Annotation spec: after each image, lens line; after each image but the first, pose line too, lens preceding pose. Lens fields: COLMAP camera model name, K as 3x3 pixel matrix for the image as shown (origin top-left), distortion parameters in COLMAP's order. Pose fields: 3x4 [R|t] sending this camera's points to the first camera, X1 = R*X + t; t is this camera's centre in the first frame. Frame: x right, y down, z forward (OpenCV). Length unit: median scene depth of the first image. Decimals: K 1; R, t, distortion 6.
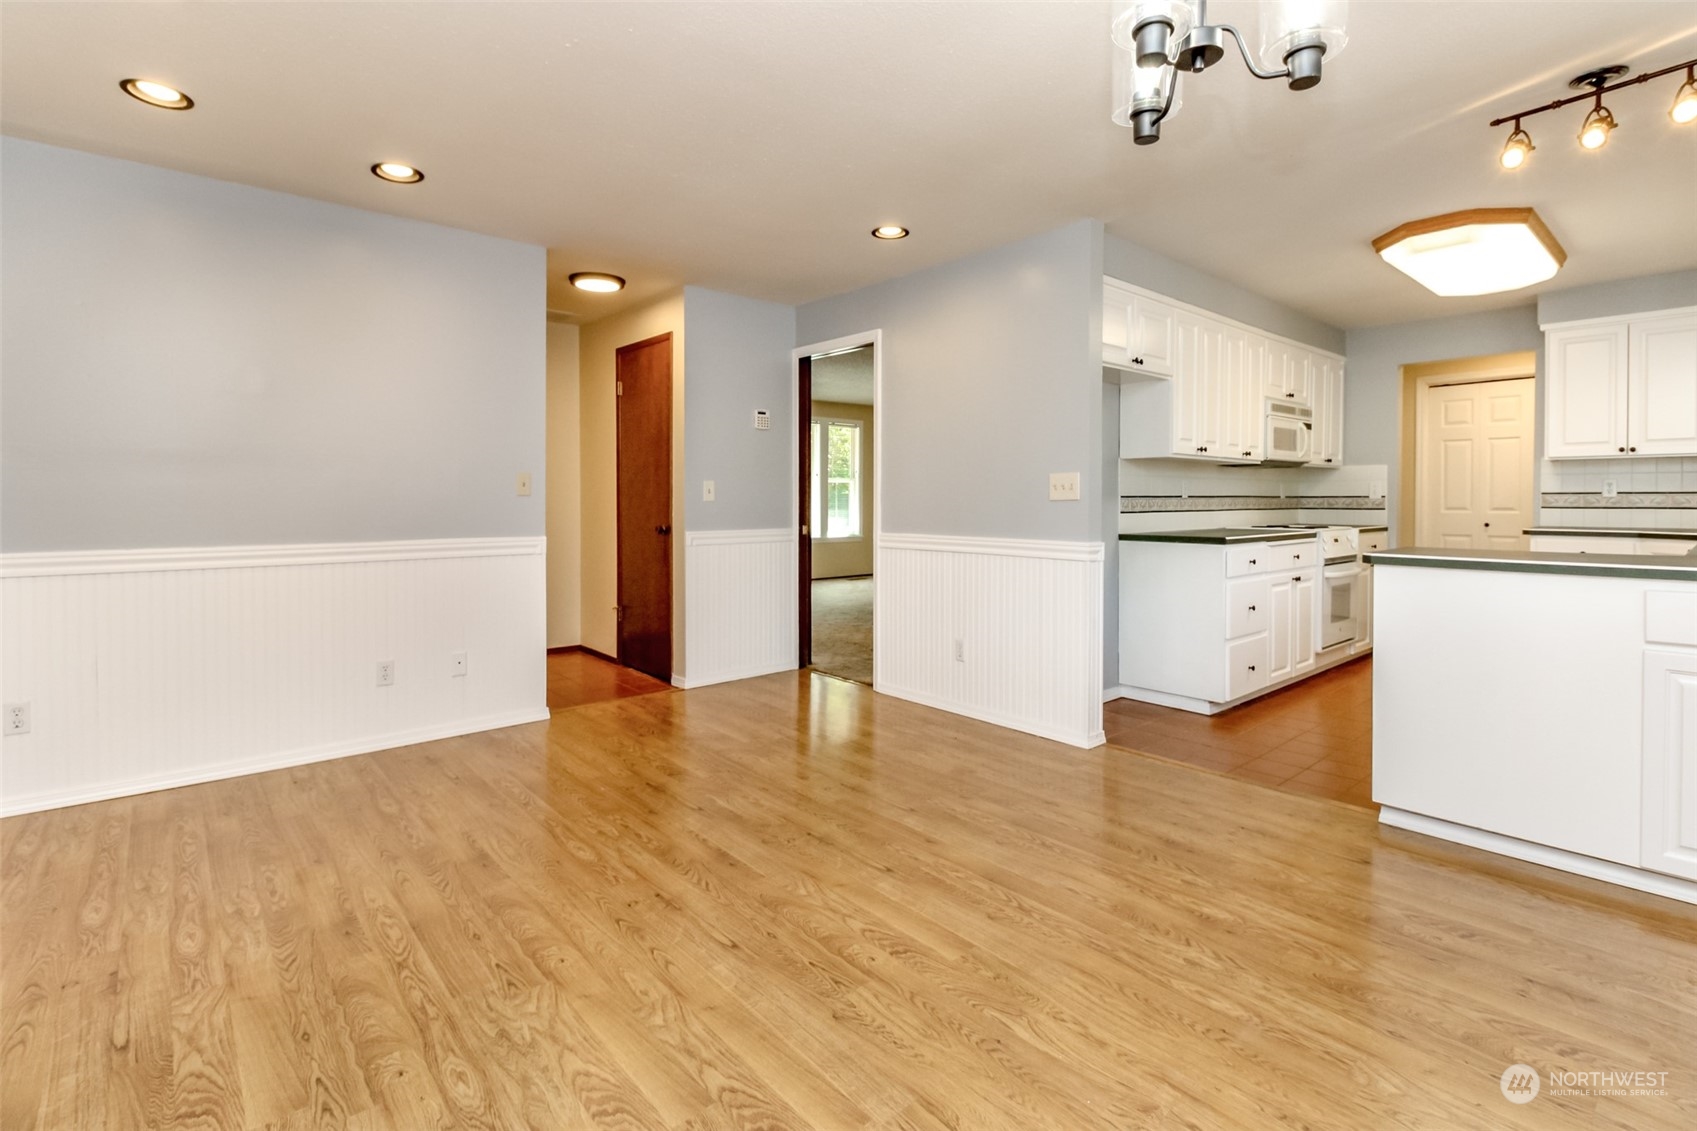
lens RADIAL K [[785.1, 0, 857.0], [0, 785.1, 507.7], [0, 0, 1]] dist [0.020123, -0.010978]
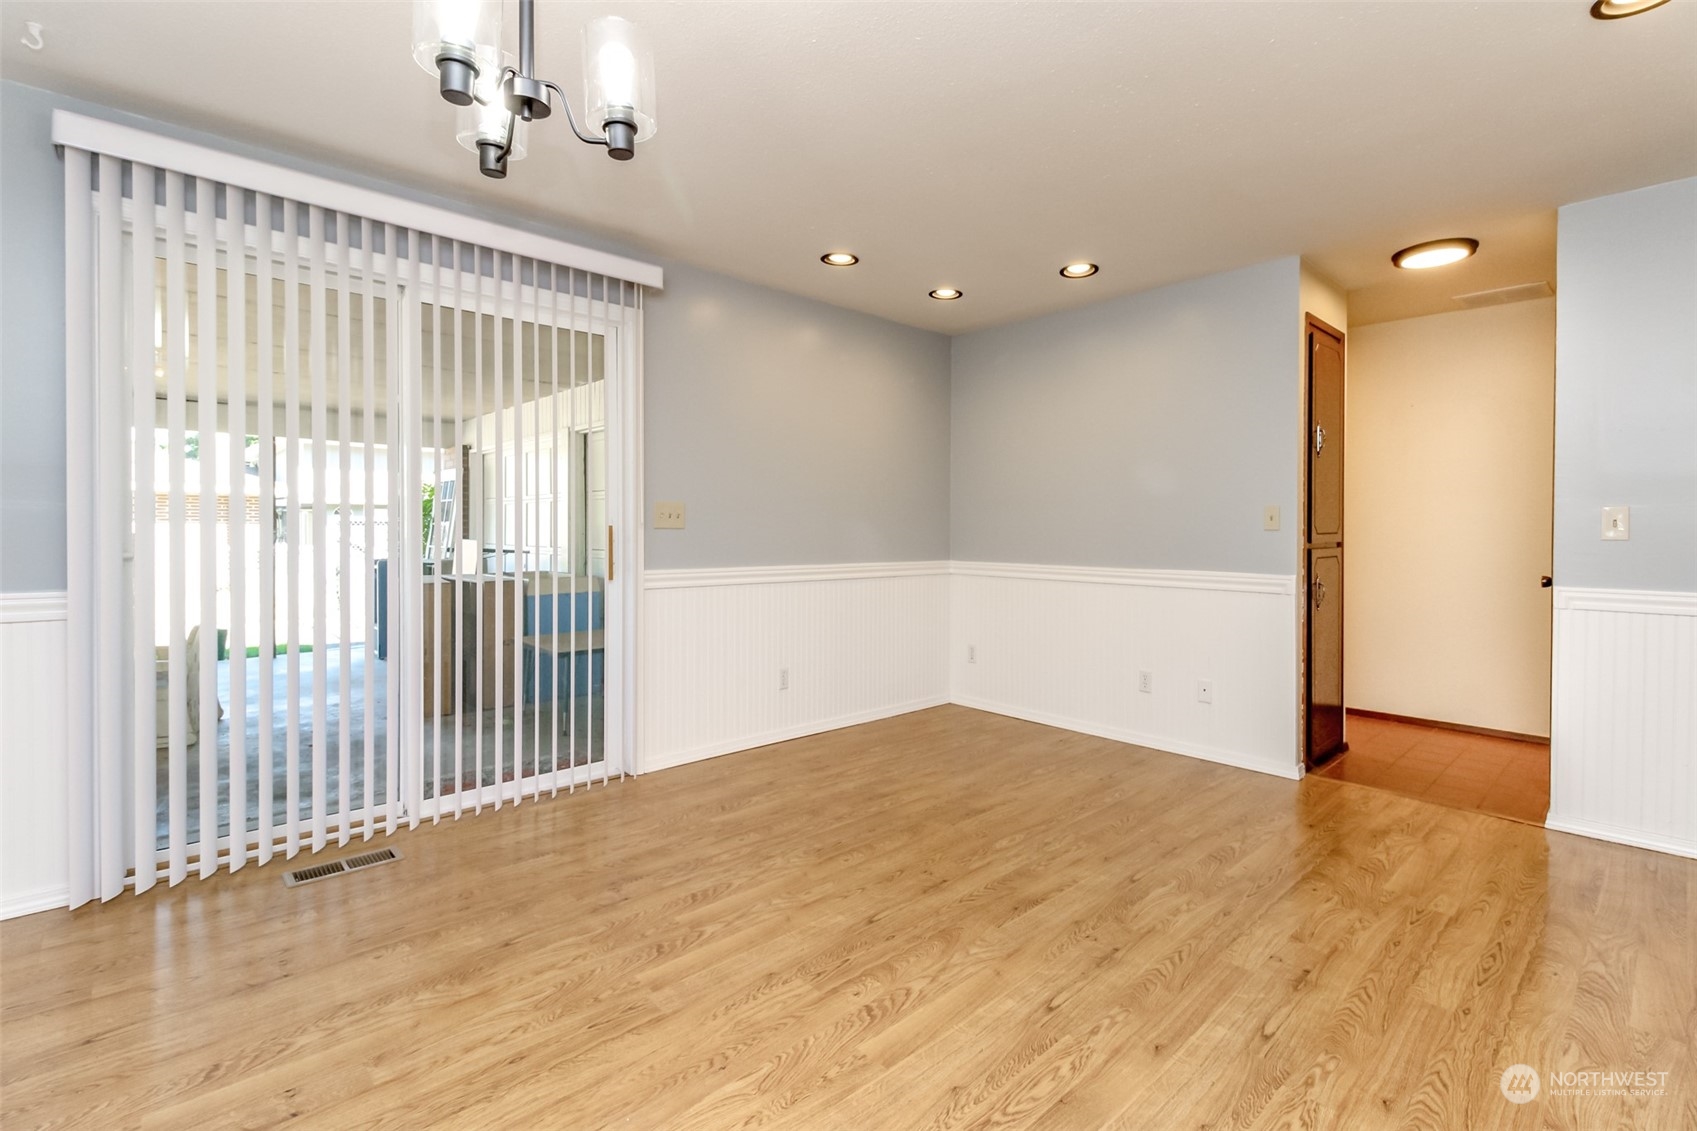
lens RADIAL K [[776.1, 0, 843.1], [0, 776.1, 534.0], [0, 0, 1]] dist [0.018901, -0.011189]
pose [[0.018906, 0.006813, -0.999798, 0.823532], [-0.018916, 0.999800, 0.006456, -0.012653], [0.999642, 0.018790, 0.019031, 0.784888]]
